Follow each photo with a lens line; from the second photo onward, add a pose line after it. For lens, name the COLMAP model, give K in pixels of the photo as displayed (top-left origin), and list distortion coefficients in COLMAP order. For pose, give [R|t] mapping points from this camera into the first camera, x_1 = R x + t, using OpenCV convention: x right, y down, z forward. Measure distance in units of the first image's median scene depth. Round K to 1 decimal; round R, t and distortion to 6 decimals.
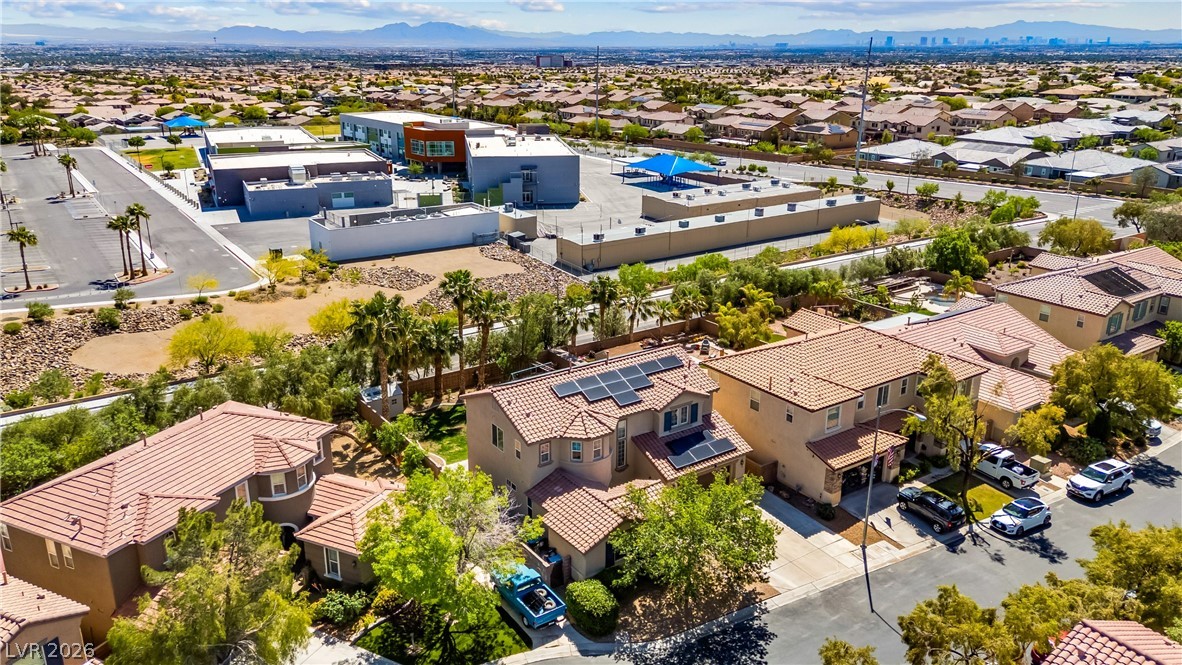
lens RADIAL K [[883.8, 0, 591.0], [0, 883.8, 332.5], [0, 0, 1]] dist [0.091393, -0.094689]
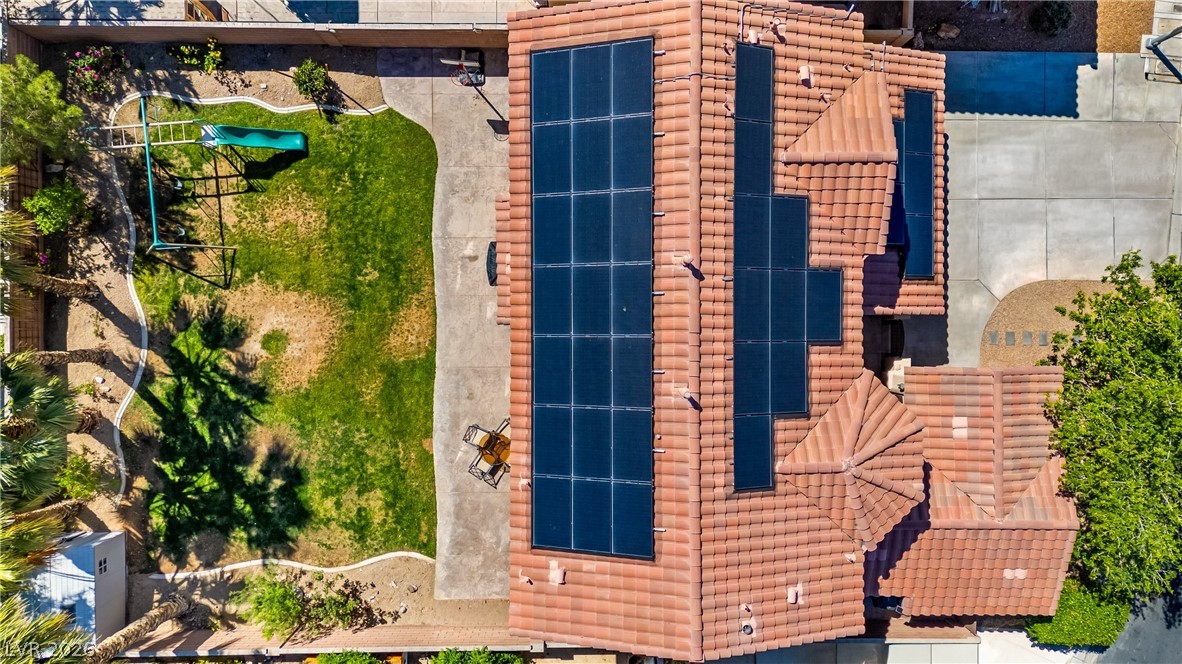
lens RADIAL K [[871.4, 0, 591.0], [0, 871.4, 332.0], [0, 0, 1]] dist [0.077662, -0.066696]
pose [[0.575282, -0.817923, -0.007284, -0.018896], [0.255878, 0.171498, 0.951375, -0.255704], [-0.776902, -0.549173, 0.307948, 0.808884]]
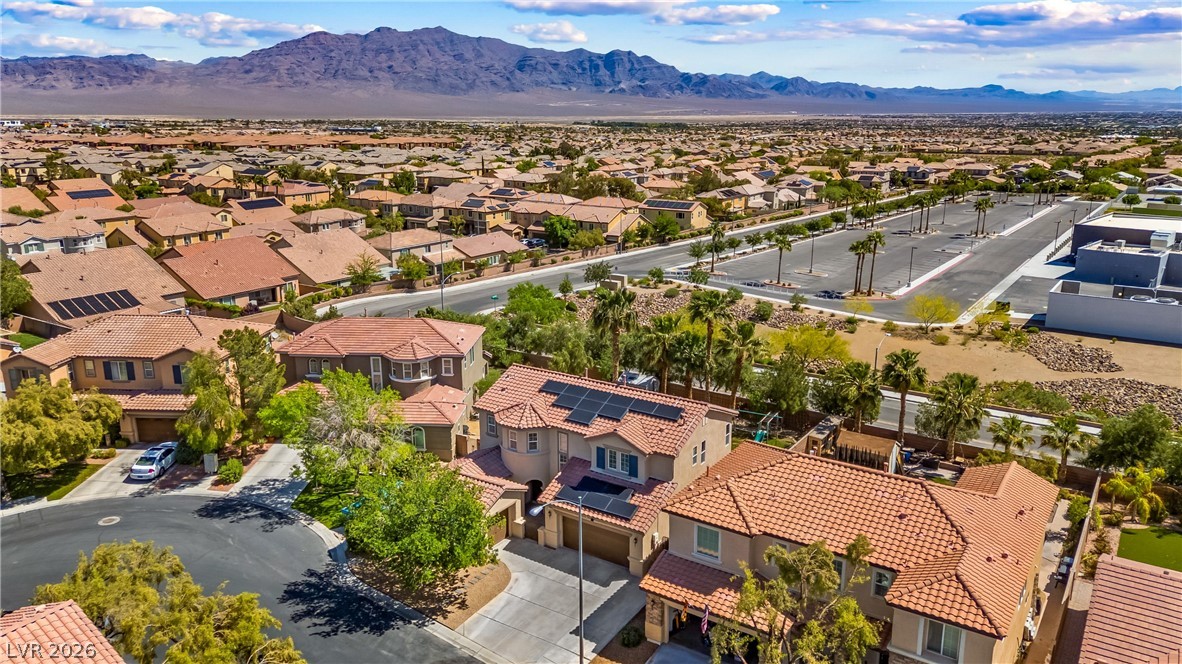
lens RADIAL K [[863.4, 0, 591.0], [0, 863.4, 332.0], [0, 0, 1]] dist [0.100871, -0.116704]
pose [[0.354944, 0.233362, -0.905294, 0.747761], [-0.293244, 0.947266, 0.129207, -0.118268], [0.887706, 0.219611, 0.404659, 0.511059]]
